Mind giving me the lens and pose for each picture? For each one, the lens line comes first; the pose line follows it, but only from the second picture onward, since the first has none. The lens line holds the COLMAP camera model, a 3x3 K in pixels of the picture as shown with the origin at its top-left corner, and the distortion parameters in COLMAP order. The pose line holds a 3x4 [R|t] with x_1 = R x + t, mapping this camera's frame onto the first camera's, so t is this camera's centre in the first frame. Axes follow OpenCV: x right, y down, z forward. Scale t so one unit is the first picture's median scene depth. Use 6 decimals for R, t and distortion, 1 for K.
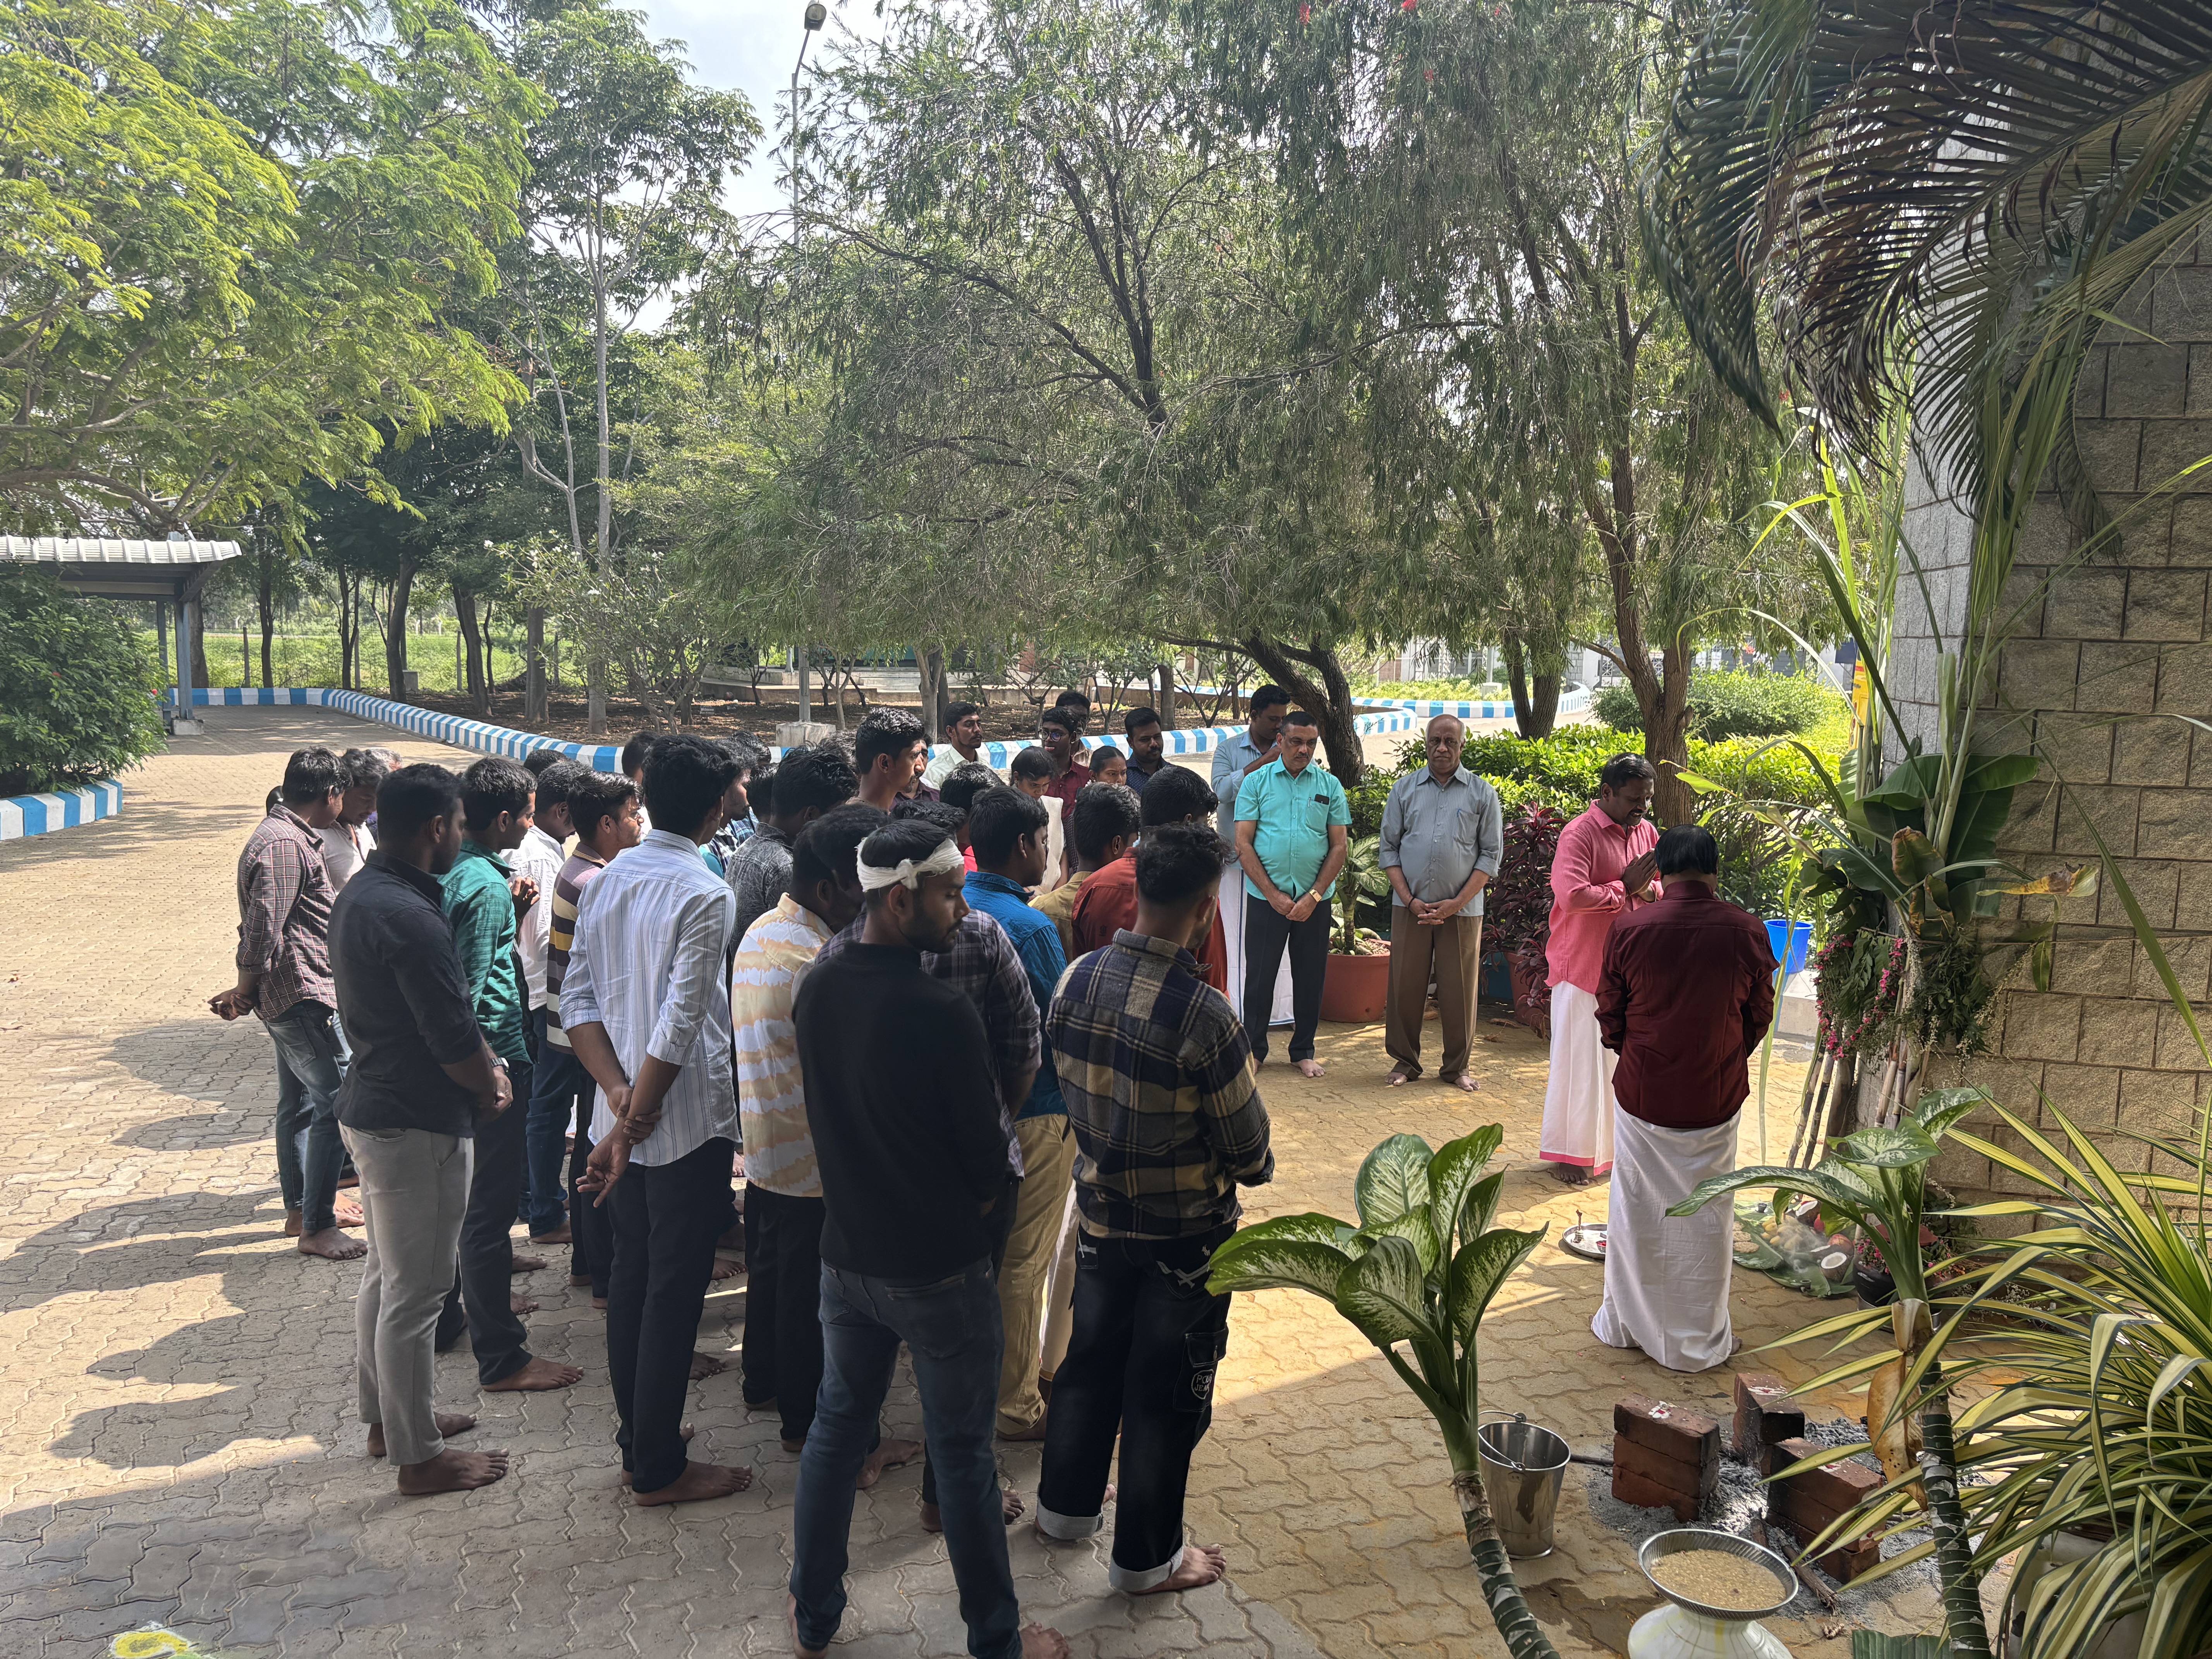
lens RADIAL K [[1677.2, 0, 1101.9], [0, 1677.2, 822.0], [0, 0, 1]] dist [0.040893, -0.038531]
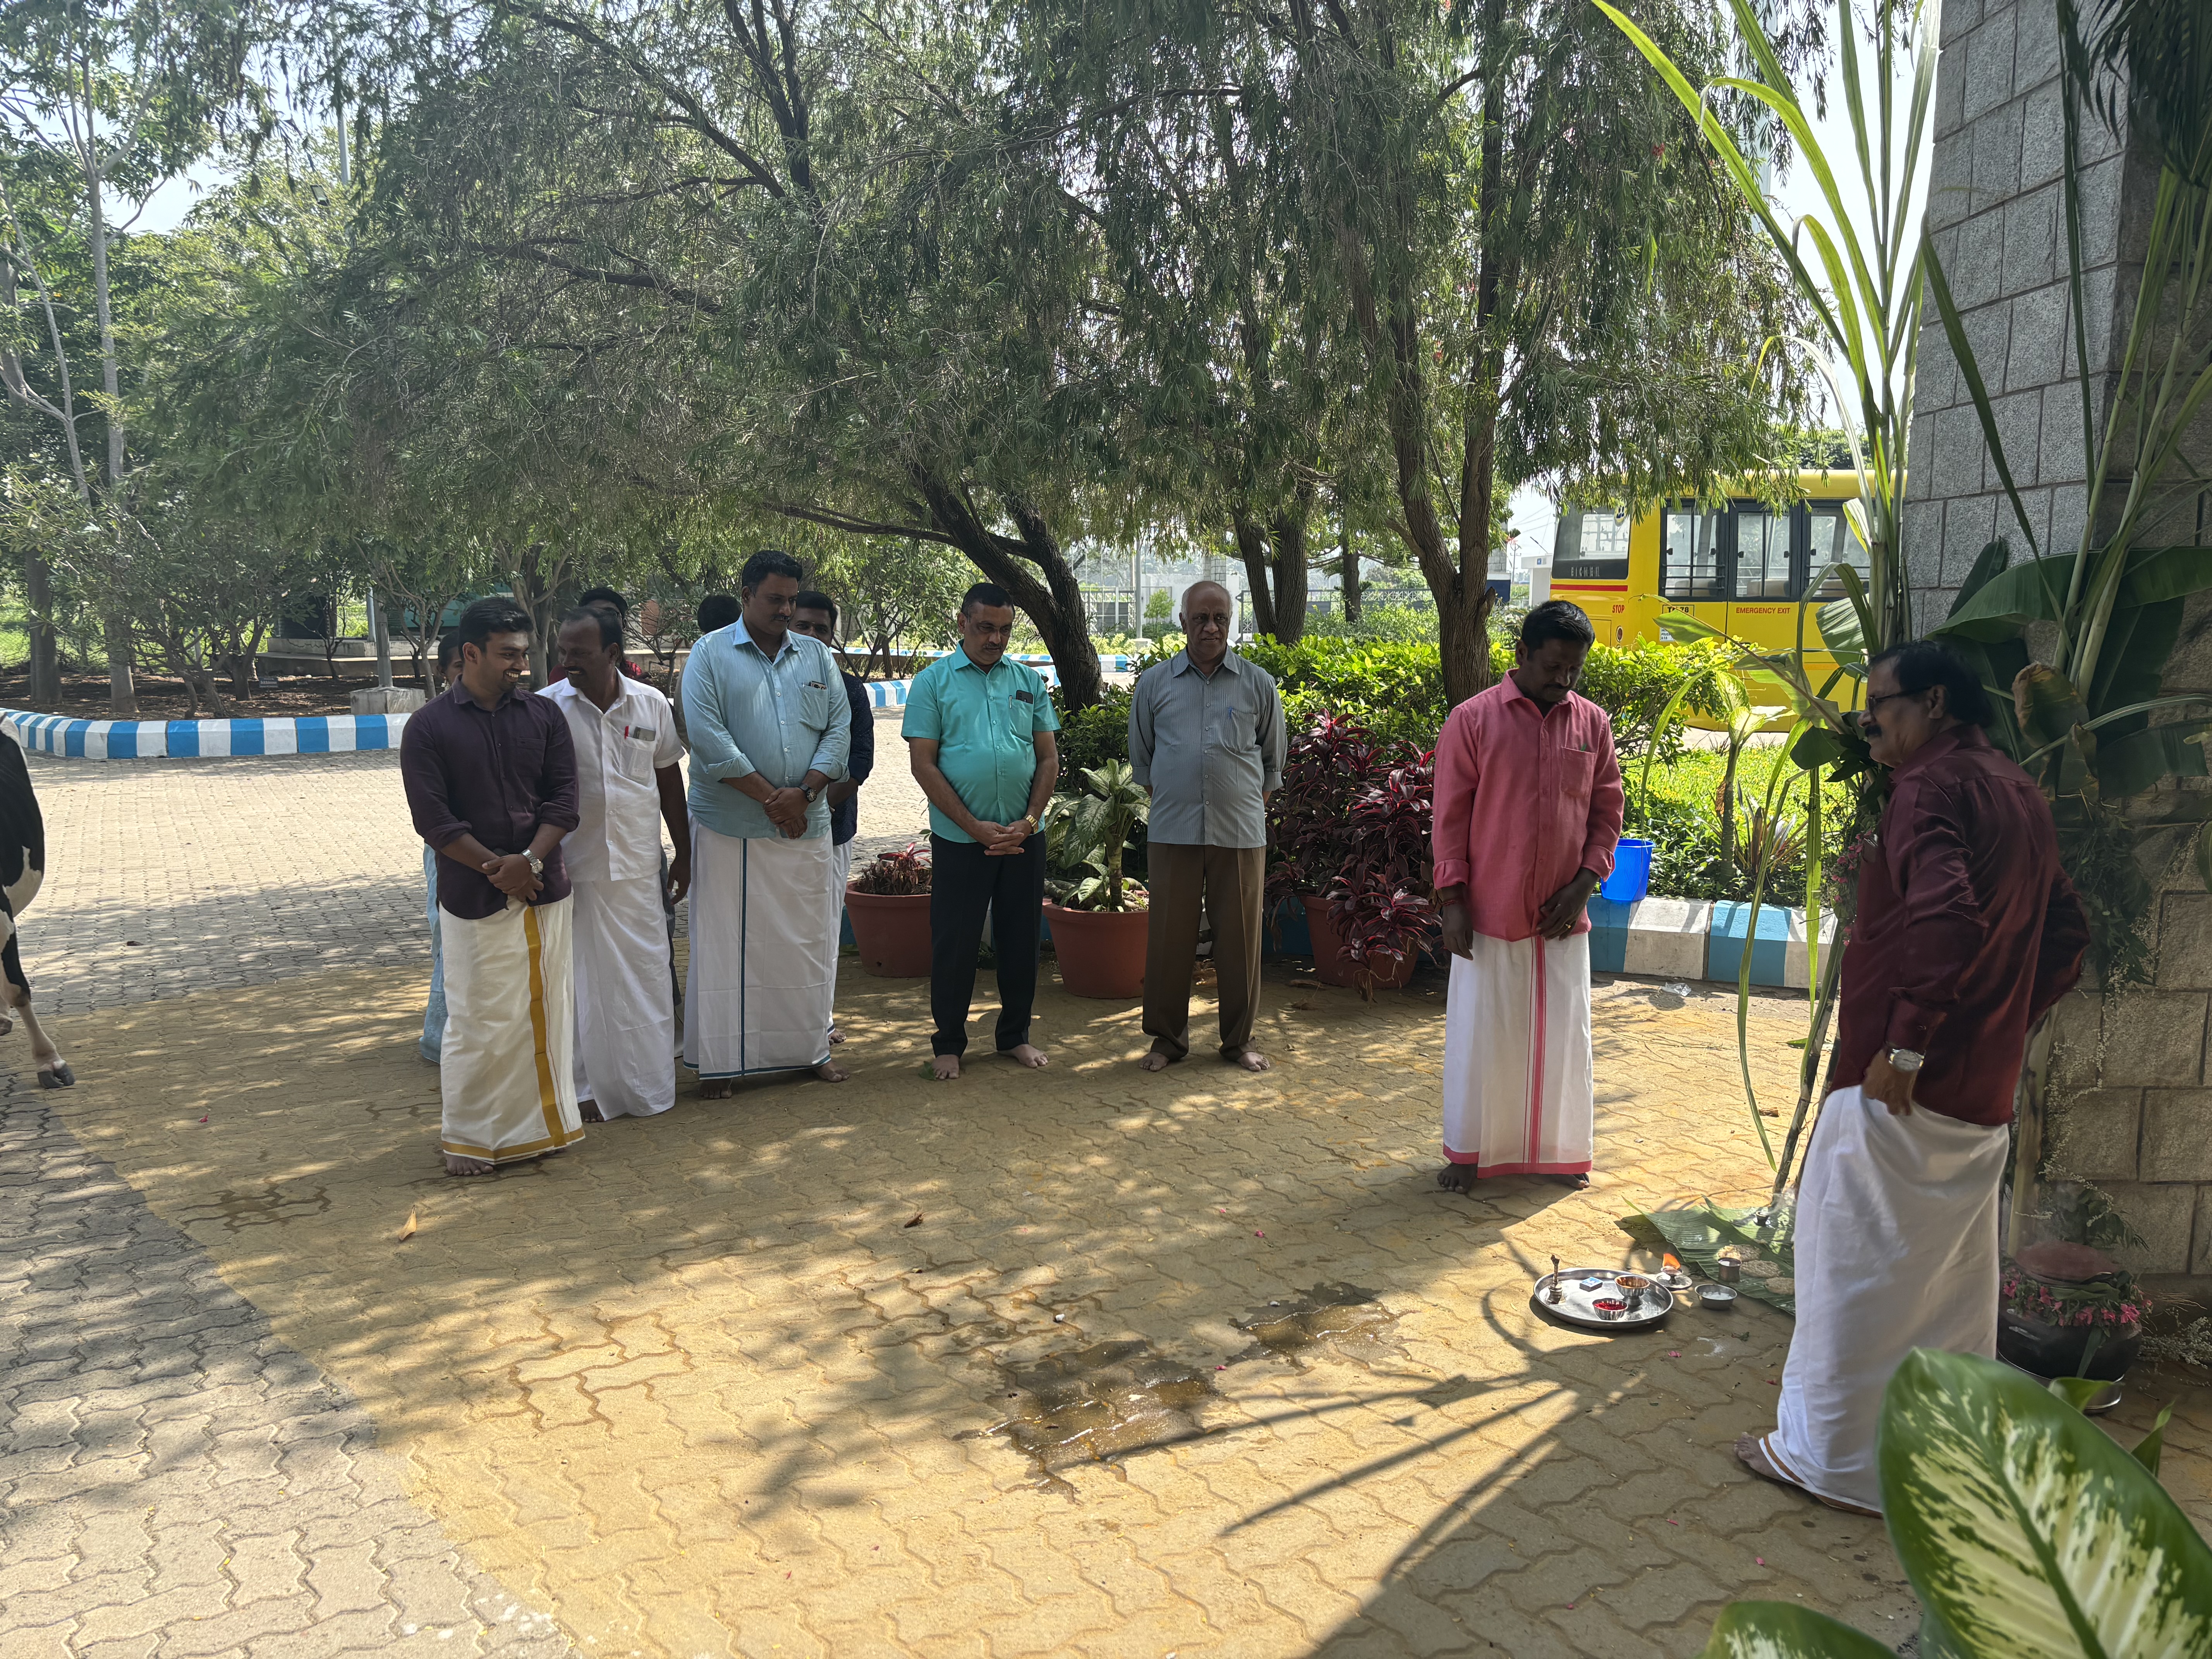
lens RADIAL K [[1677.2, 0, 1101.6], [0, 1677.2, 851.2], [0, 0, 1]] dist [0.040893, -0.038531]
pose [[0.976383, -0.052359, 0.209607, -0.022878], [0.045495, 0.998263, 0.037439, 0.025769], [-0.211203, -0.027019, 0.977069, 0.290162]]
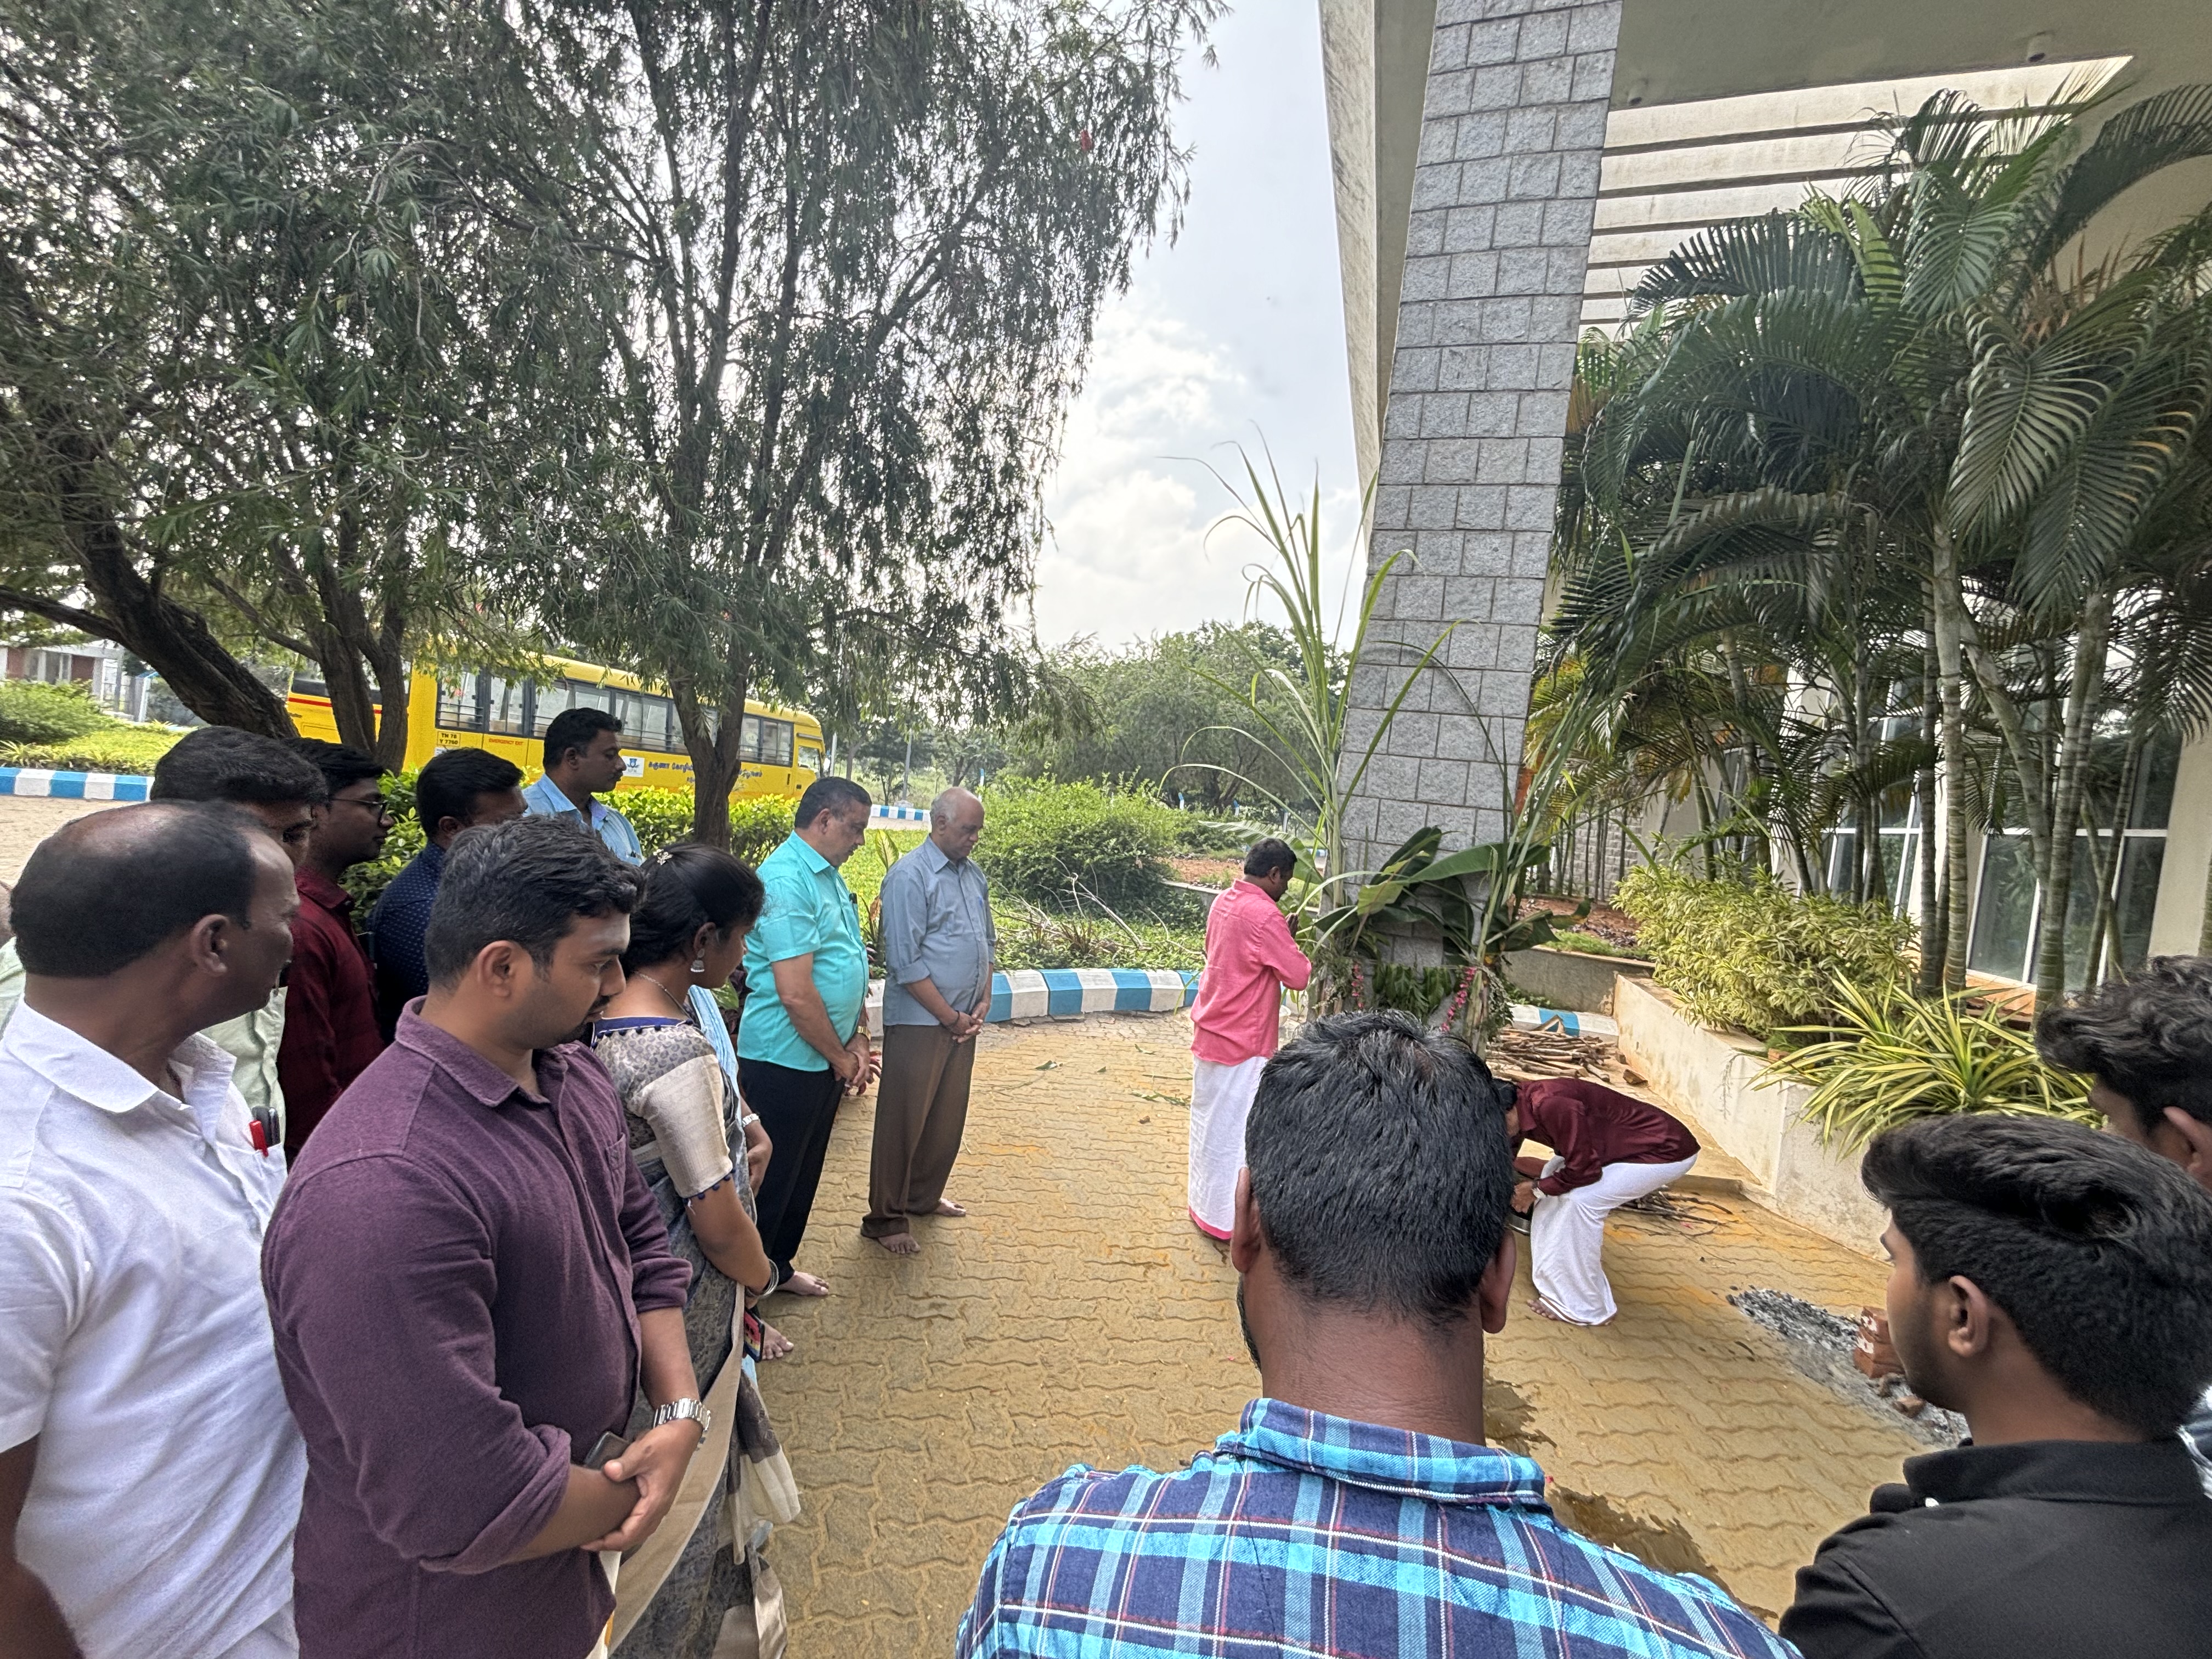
lens RADIAL K [[893.2, 0, 1096.2], [0, 893.2, 829.2], [0, 0, 1]] dist [0.003939, -0.001174]
pose [[0.131698, -0.045806, 0.990231, -0.235308], [0.006451, 0.998950, 0.045352, -0.062964], [-0.991269, 0.000416, 0.131855, 0.878903]]
